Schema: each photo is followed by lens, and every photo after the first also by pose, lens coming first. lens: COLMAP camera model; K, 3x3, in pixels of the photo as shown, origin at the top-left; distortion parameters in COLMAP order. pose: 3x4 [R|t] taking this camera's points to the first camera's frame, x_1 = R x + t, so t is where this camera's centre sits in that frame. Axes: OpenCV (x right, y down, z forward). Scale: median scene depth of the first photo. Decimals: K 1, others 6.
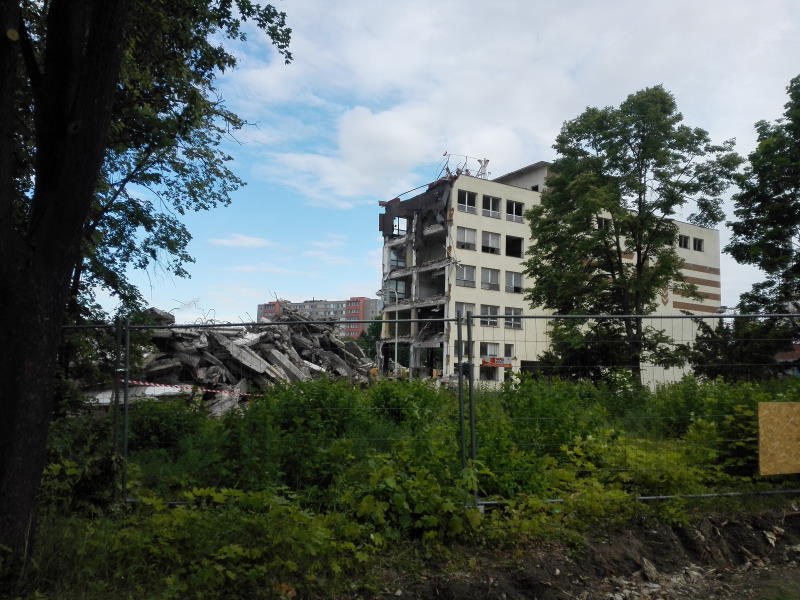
lens RADIAL K [[657.5, 0, 400.0], [0, 657.5, 300.0], [0, 0, 1]] dist [0.106357, -0.215264]
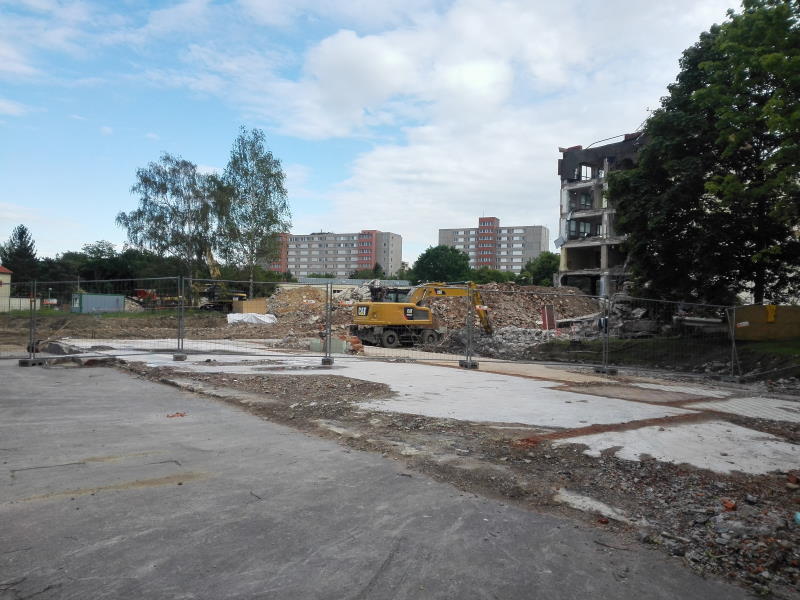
lens RADIAL K [[657.5, 0, 400.0], [0, 657.5, 300.0], [0, 0, 1]] dist [0.106357, -0.215264]
pose [[0.993967, 0.007447, 0.109428, -0.429671], [-0.018560, 0.994724, 0.100891, -0.002151], [-0.108099, -0.102314, 0.988861, -0.109222]]
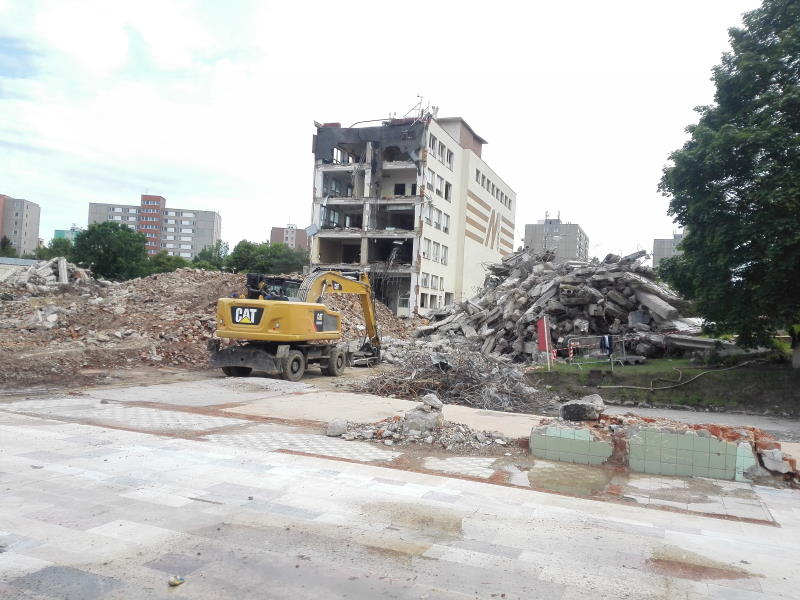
lens RADIAL K [[658.9, 0, 400.0], [0, 658.9, 300.0], [0, 0, 1]] dist [0.070191, -0.108272]
pose [[0.795168, 0.040572, 0.605031, -0.522695], [-0.109587, 0.990945, 0.077576, 0.021221], [-0.596405, -0.127990, 0.792414, 0.122967]]
